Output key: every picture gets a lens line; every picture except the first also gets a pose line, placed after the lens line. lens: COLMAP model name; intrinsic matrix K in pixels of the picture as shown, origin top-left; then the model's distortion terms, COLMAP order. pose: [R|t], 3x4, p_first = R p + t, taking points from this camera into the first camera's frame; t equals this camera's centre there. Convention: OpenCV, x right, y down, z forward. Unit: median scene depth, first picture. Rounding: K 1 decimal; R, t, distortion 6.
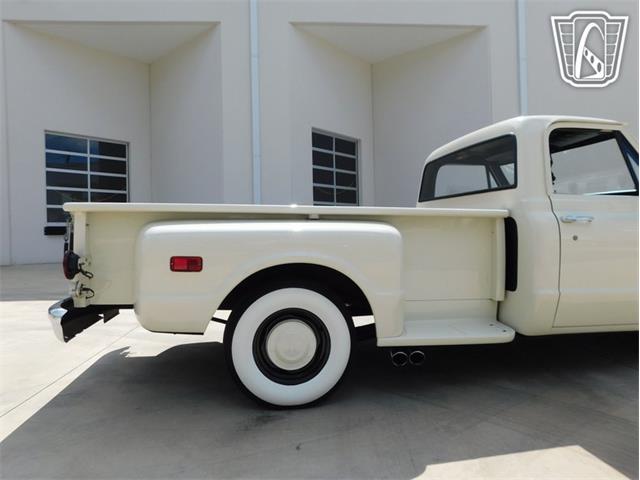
lens RADIAL K [[424.2, 0, 318.9], [0, 424.2, 238.3], [0, 0, 1]] dist [-0.061698, 0.046447]
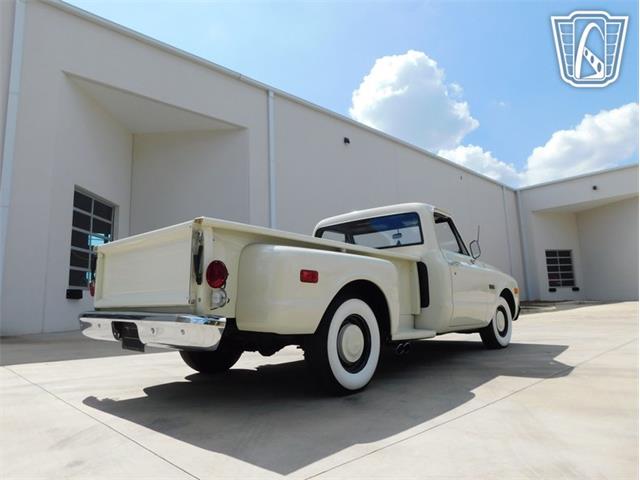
lens RADIAL K [[424.2, 0, 318.9], [0, 424.2, 238.3], [0, 0, 1]] dist [-0.061698, 0.046447]
pose [[0.761955, 0.095237, 0.640590, -0.903722], [0.028346, 0.983276, -0.179901, 0.144096], [-0.647010, 0.155235, 0.746512, 0.013819]]
